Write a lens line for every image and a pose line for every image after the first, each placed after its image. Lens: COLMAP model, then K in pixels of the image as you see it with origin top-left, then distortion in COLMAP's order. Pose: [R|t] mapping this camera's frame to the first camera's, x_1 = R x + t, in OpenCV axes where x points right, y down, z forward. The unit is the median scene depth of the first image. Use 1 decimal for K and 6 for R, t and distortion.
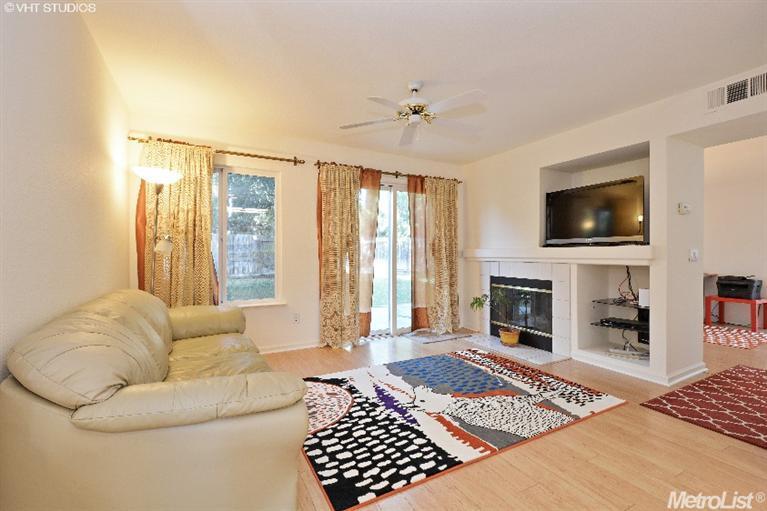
lens RADIAL K [[341.6, 0, 388.8], [0, 341.6, 256.1], [0, 0, 1]] dist [0.004371, -0.002177]
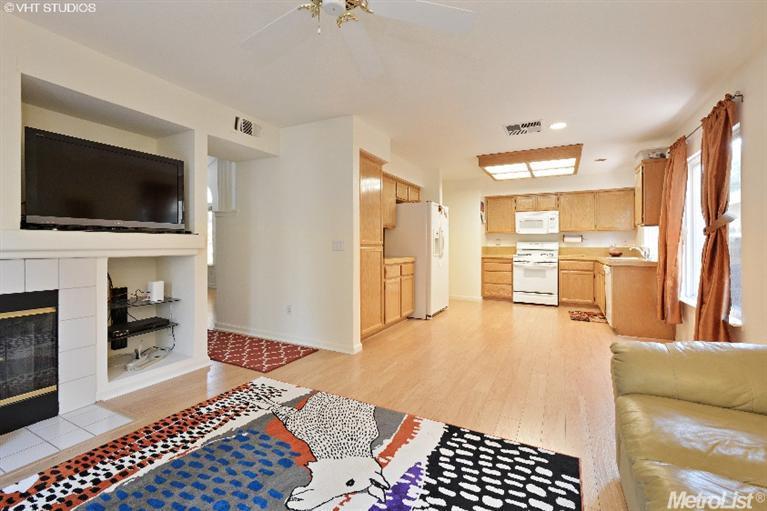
lens RADIAL K [[341.6, 0, 386.5], [0, 341.6, 244.1], [0, 0, 1]] dist [0.004371, -0.002177]
pose [[-0.560762, -0.002180, 0.827974, -0.524973], [-0.000060, 0.999997, 0.002592, -0.008692], [-0.827977, 0.001404, -0.560760, 1.517355]]
